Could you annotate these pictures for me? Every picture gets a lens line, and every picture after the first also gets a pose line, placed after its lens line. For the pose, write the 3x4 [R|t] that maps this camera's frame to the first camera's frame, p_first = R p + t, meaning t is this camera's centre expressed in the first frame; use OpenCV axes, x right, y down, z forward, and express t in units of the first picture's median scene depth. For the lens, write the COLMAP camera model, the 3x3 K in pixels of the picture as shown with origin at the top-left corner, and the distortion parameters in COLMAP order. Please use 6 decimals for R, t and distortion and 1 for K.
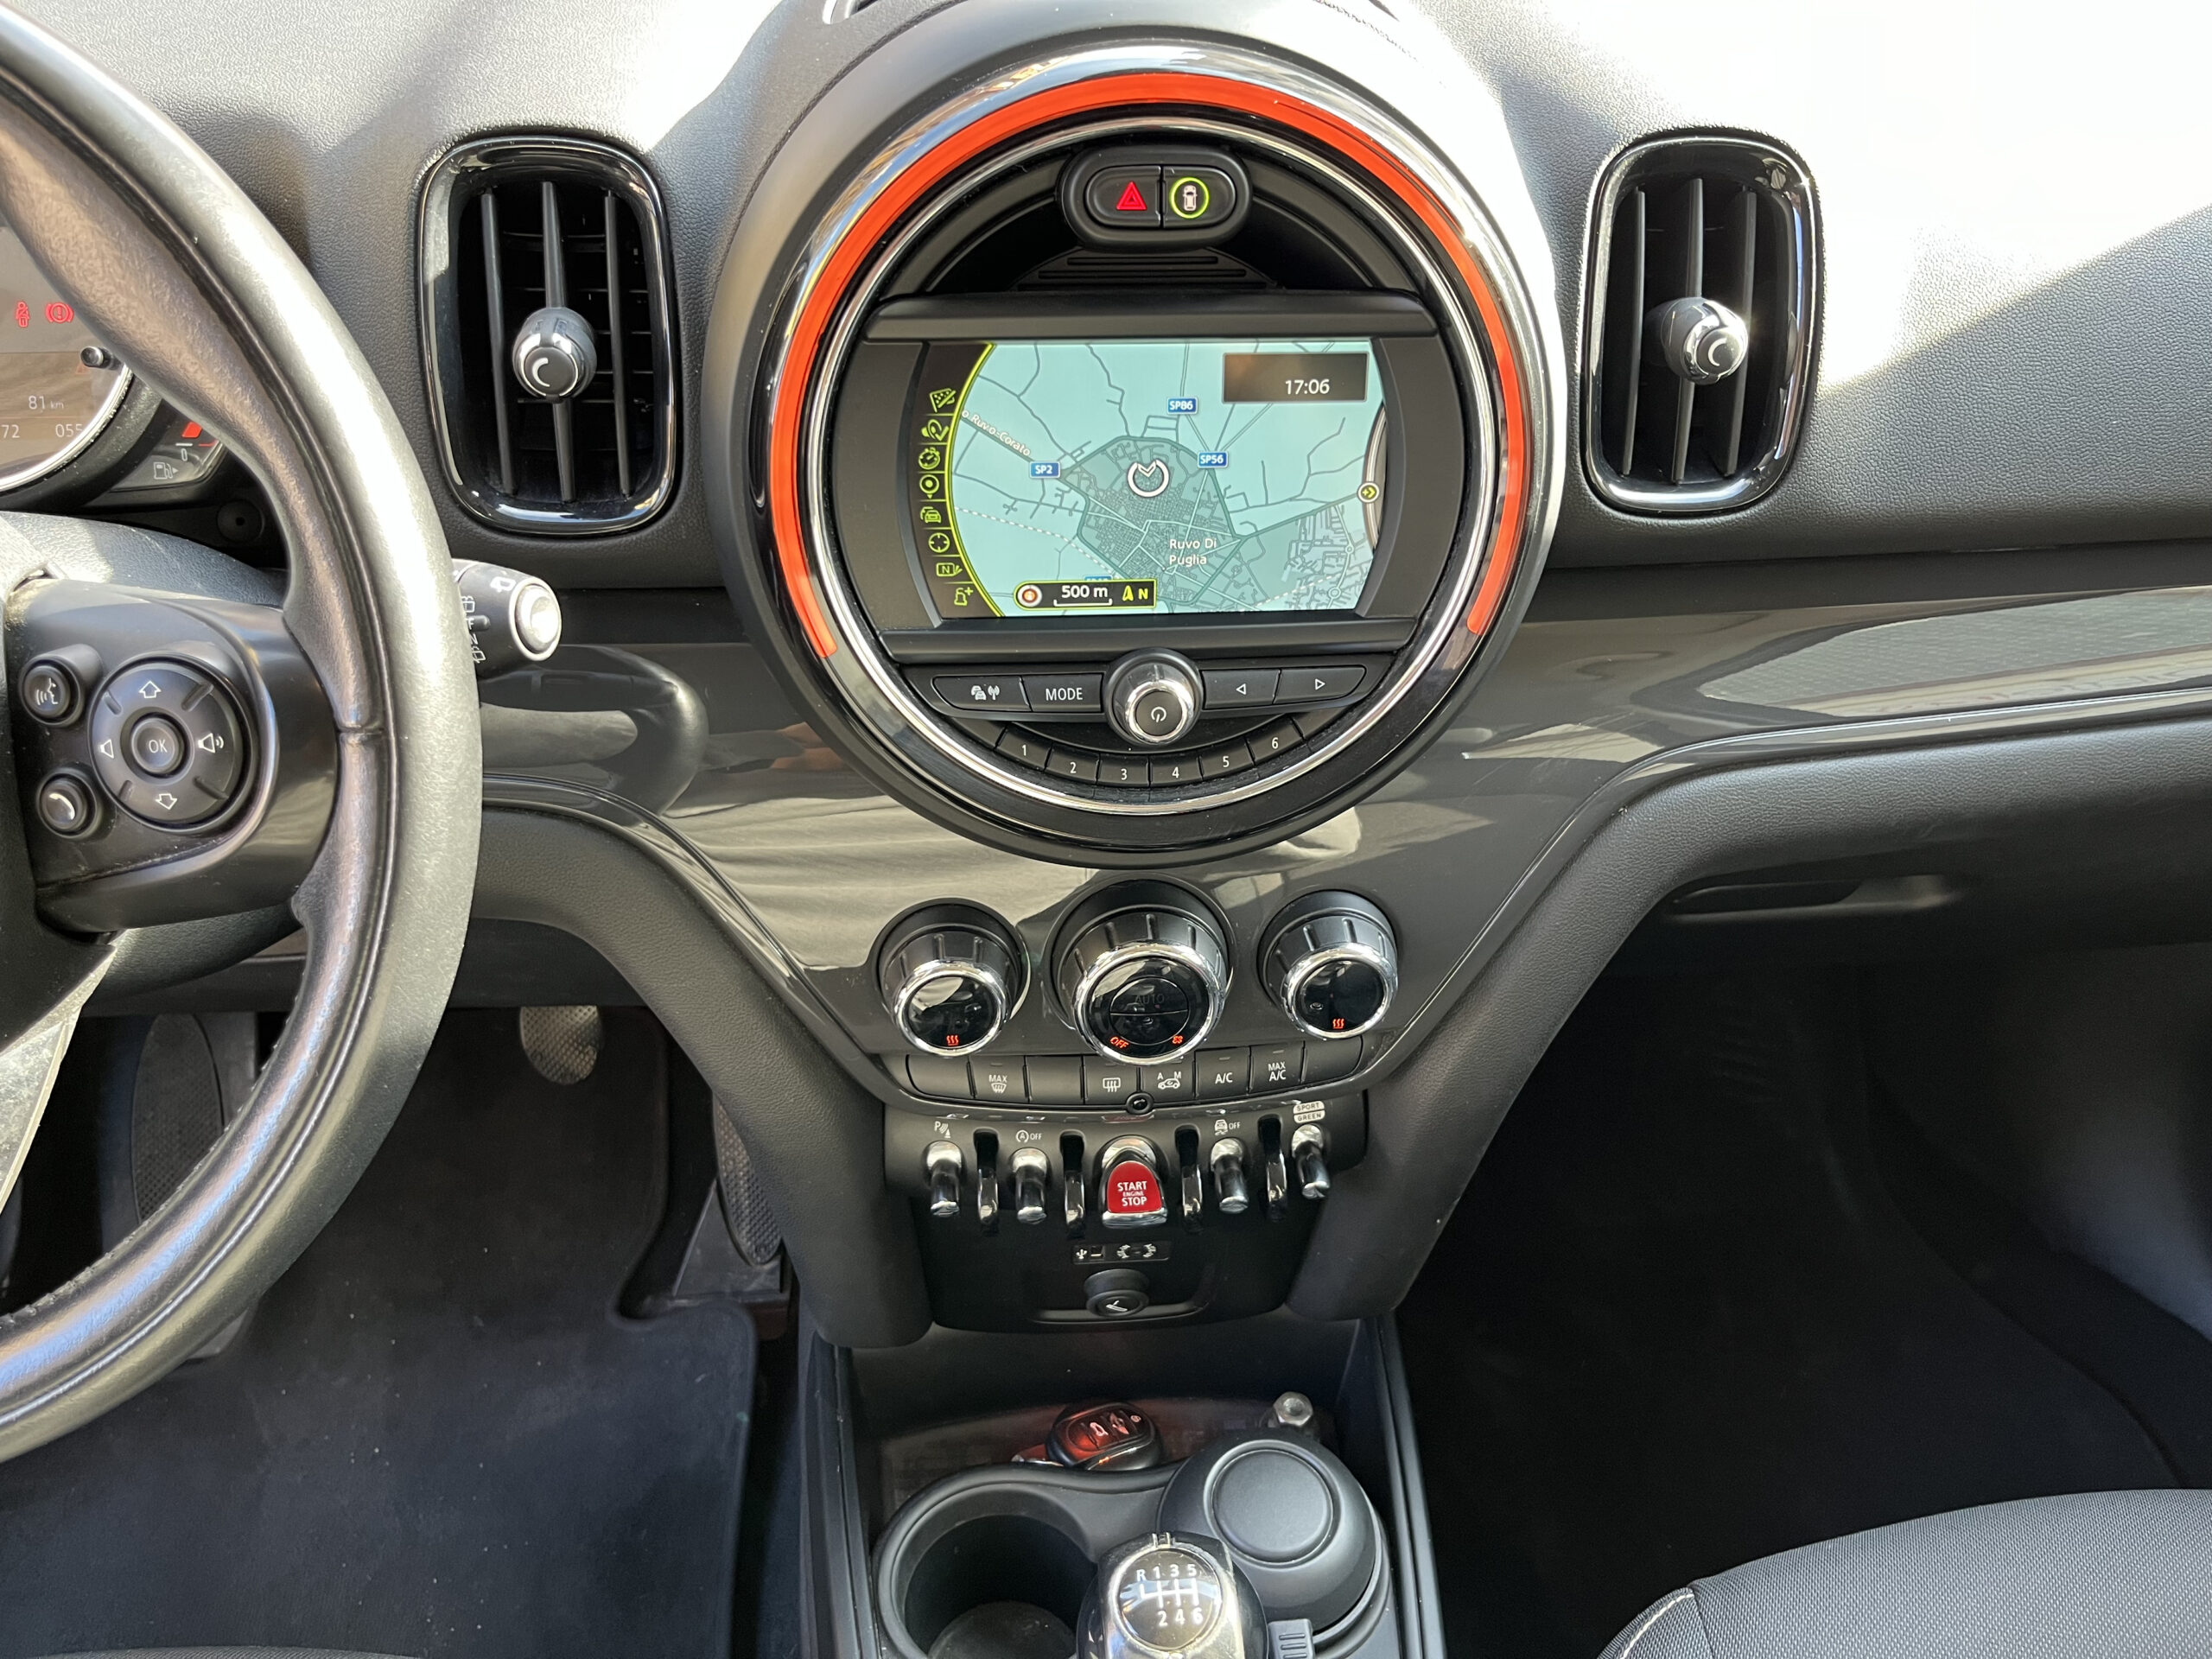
lens RADIAL K [[1696.7, 0, 1096.2], [0, 1696.7, 826.0], [0, 0, 1]] dist [0.082573, -0.243025]
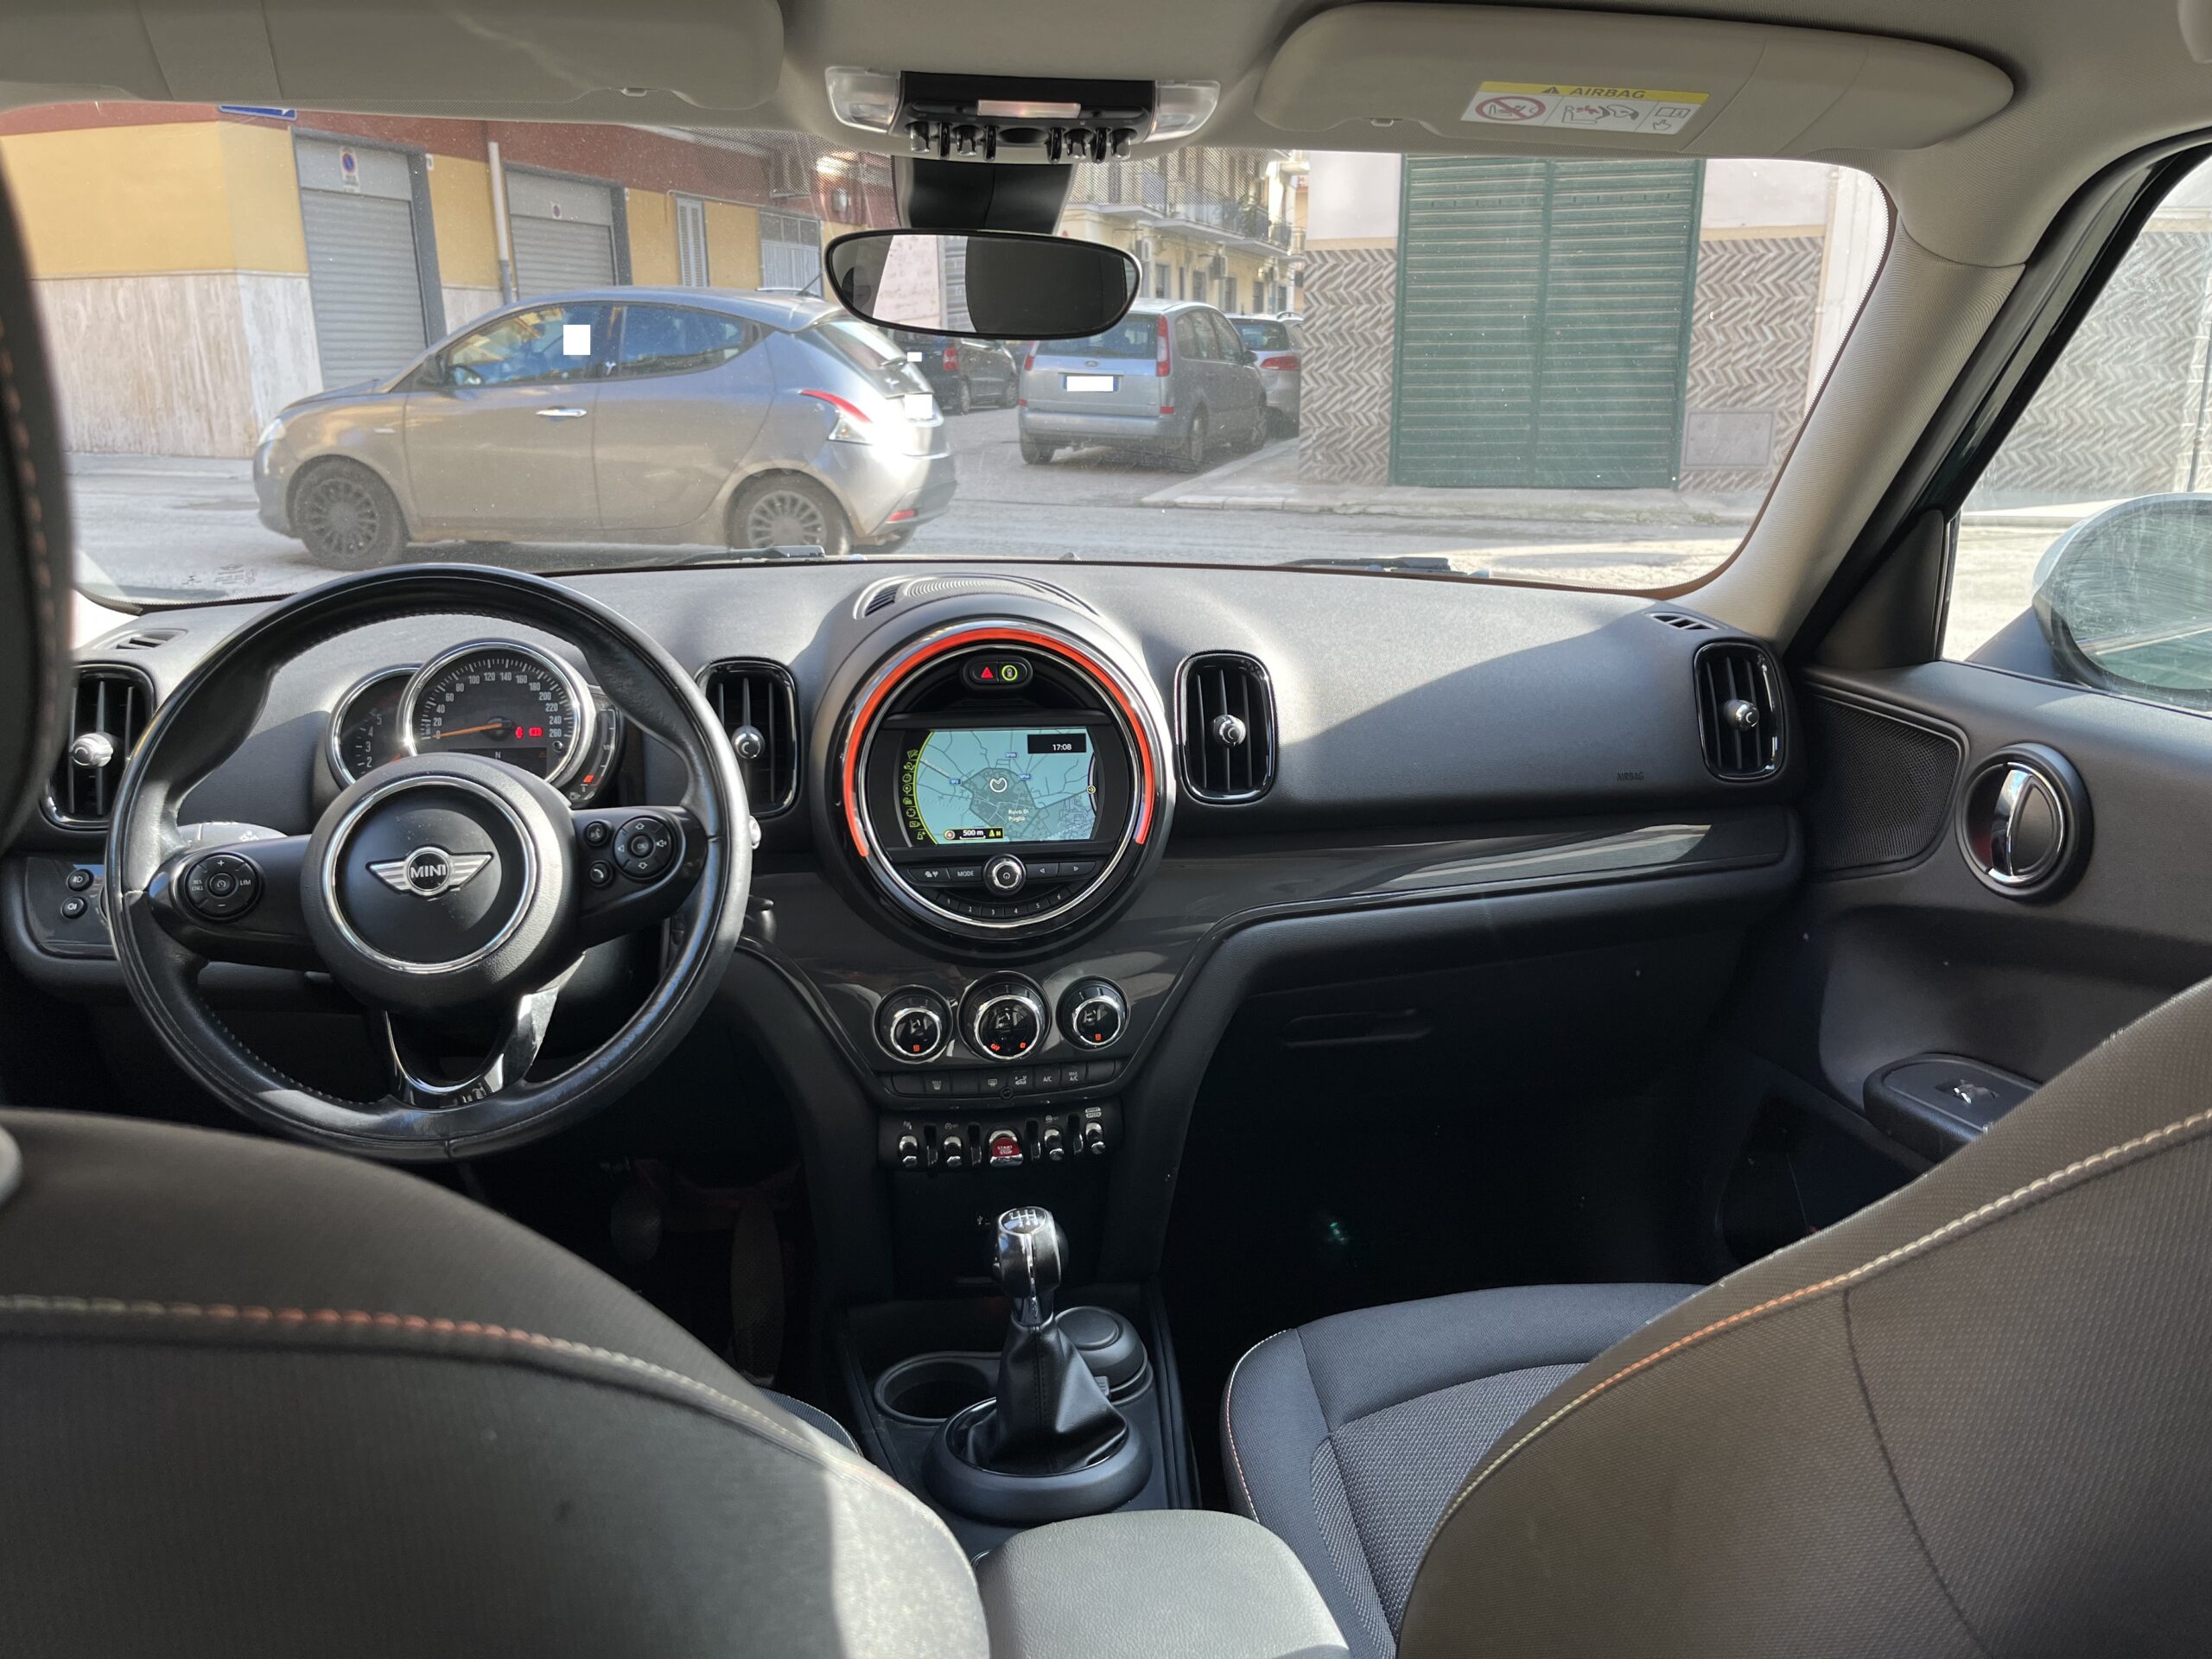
lens RADIAL K [[1690.7, 0, 1105.8], [0, 1690.7, 817.7], [0, 0, 1]] dist [0.061243, -0.087210]
pose [[0.995052, -0.030638, 0.094518, -0.044669], [0.061646, 0.936408, -0.345457, 0.659031], [-0.077923, 0.349574, 0.933663, -1.197006]]
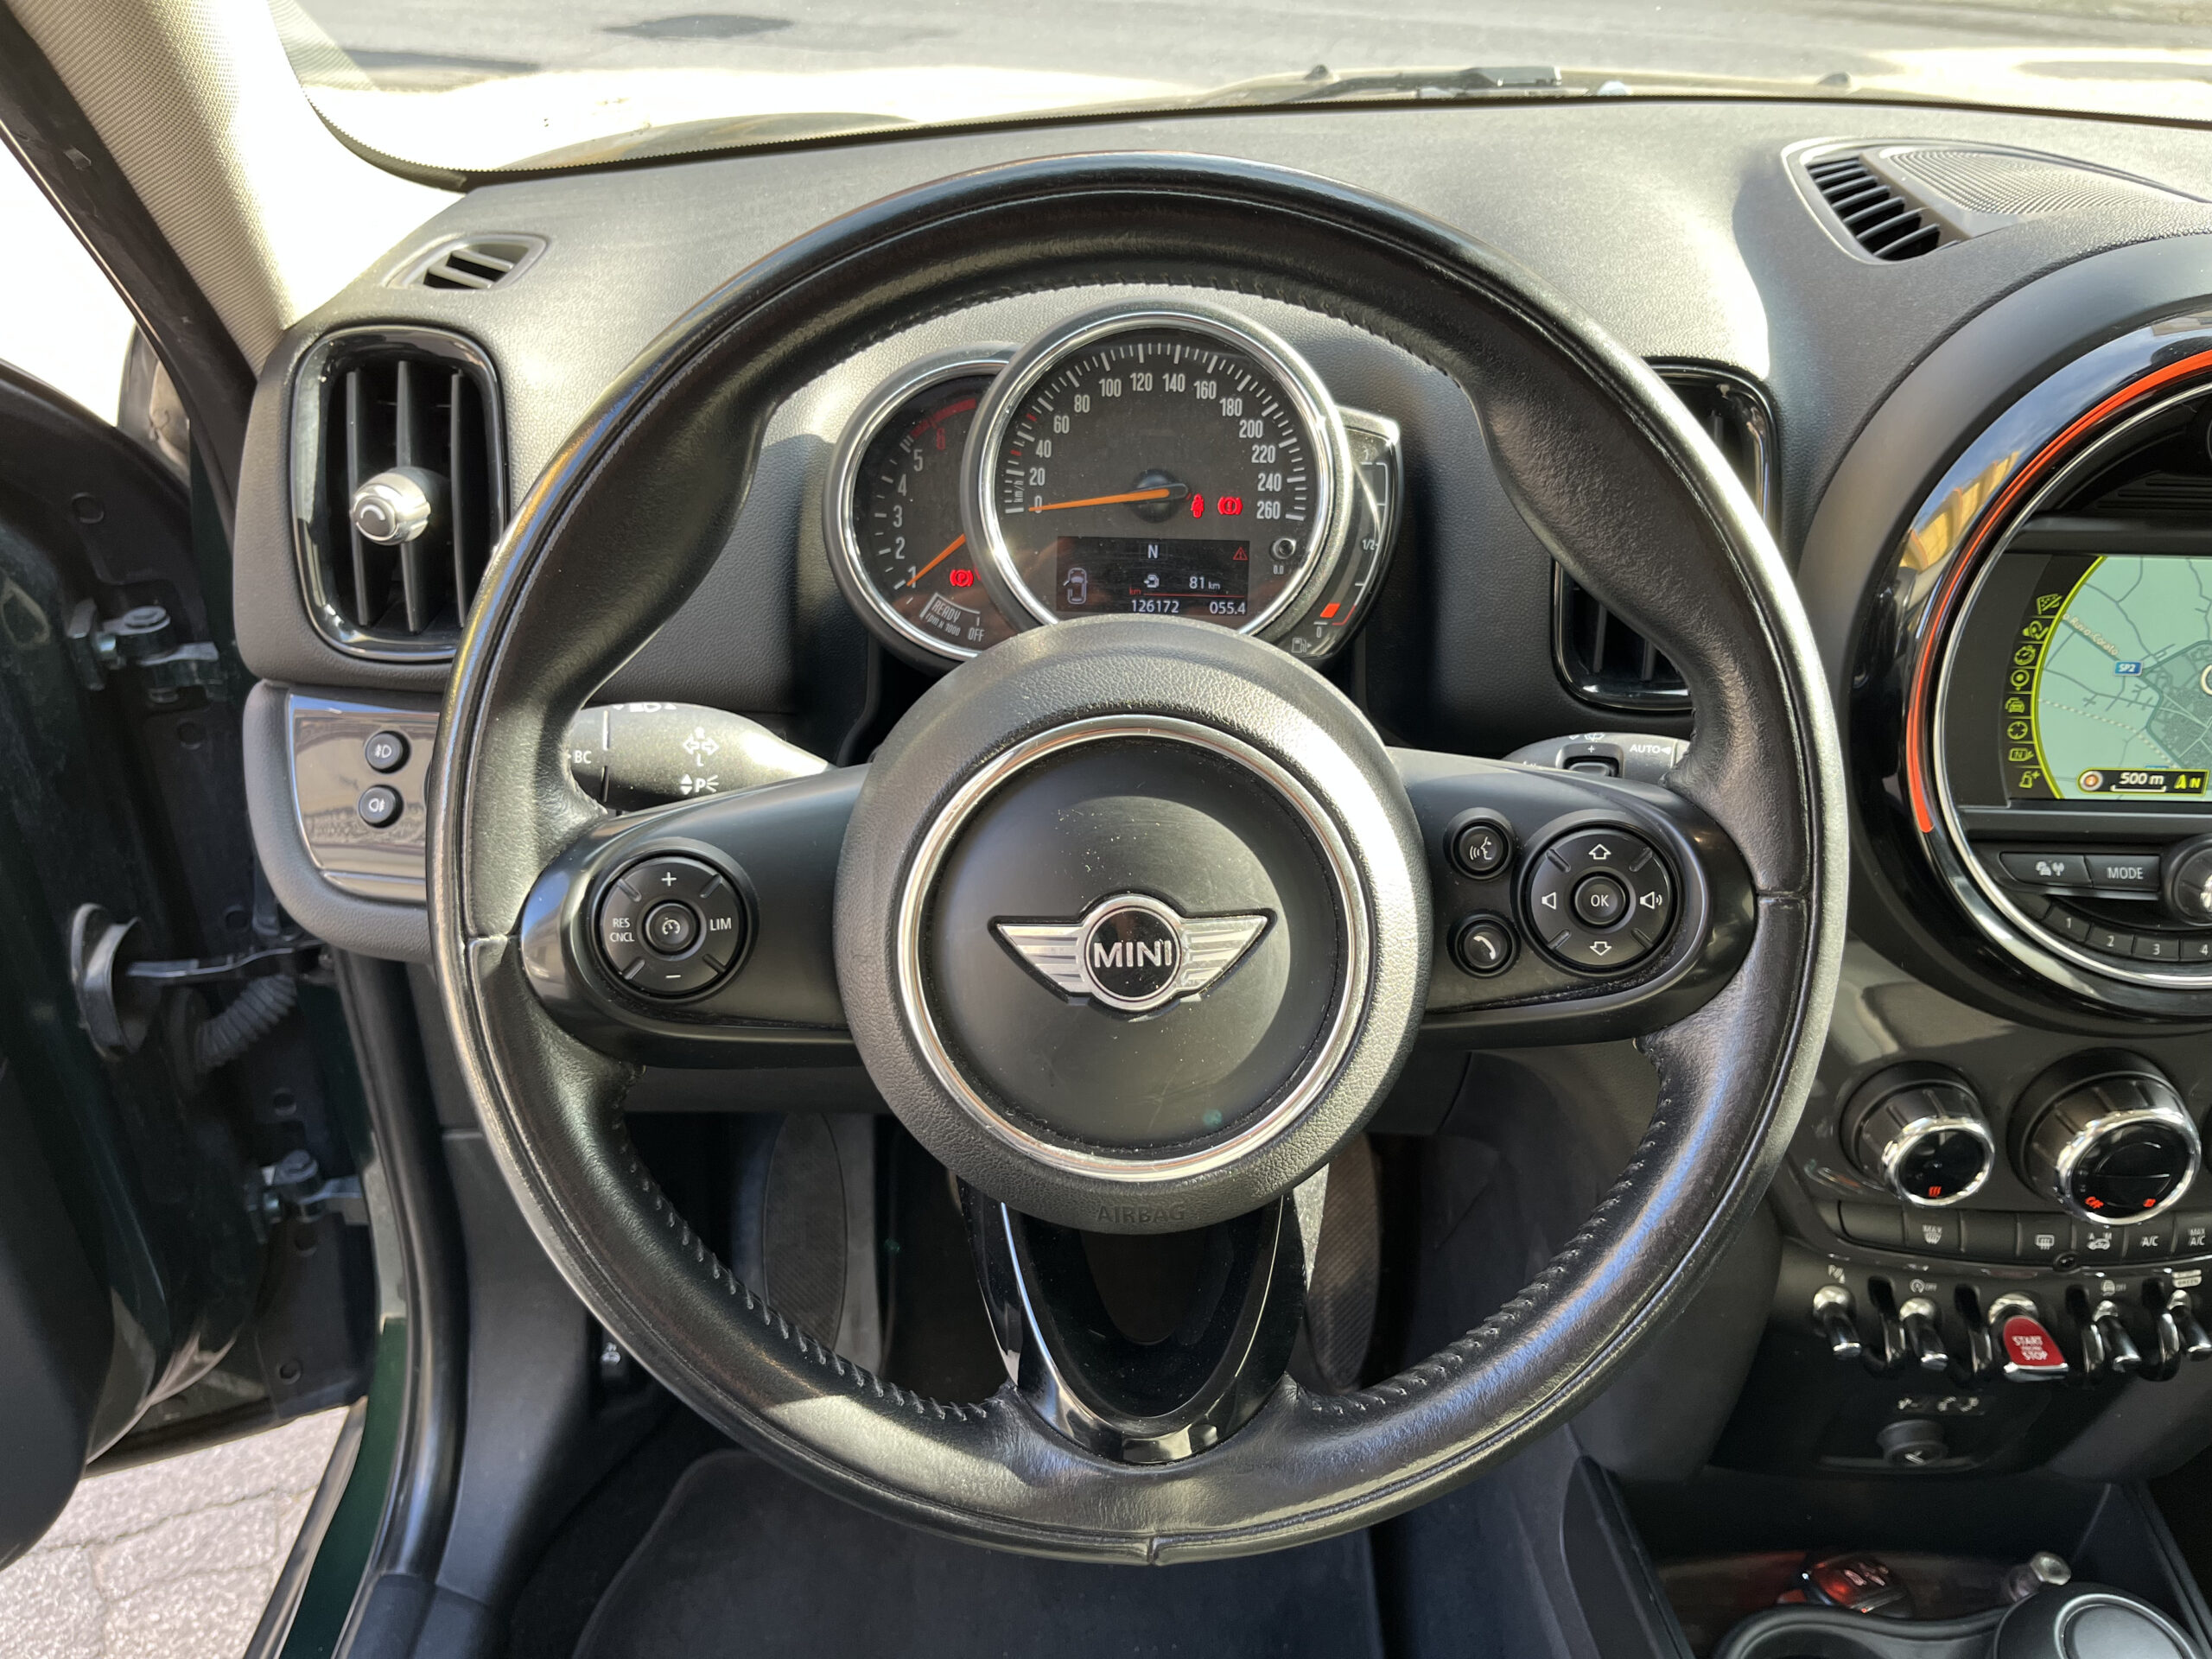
lens RADIAL K [[1690.7, 0, 1105.8], [0, 1690.7, 817.7], [0, 0, 1]] dist [0.061243, -0.087210]
pose [[0.996674, 0.039889, -0.071063, -0.585863], [-0.045426, 0.995911, -0.078082, 0.001280], [0.067658, 0.081050, 0.994411, -0.122123]]
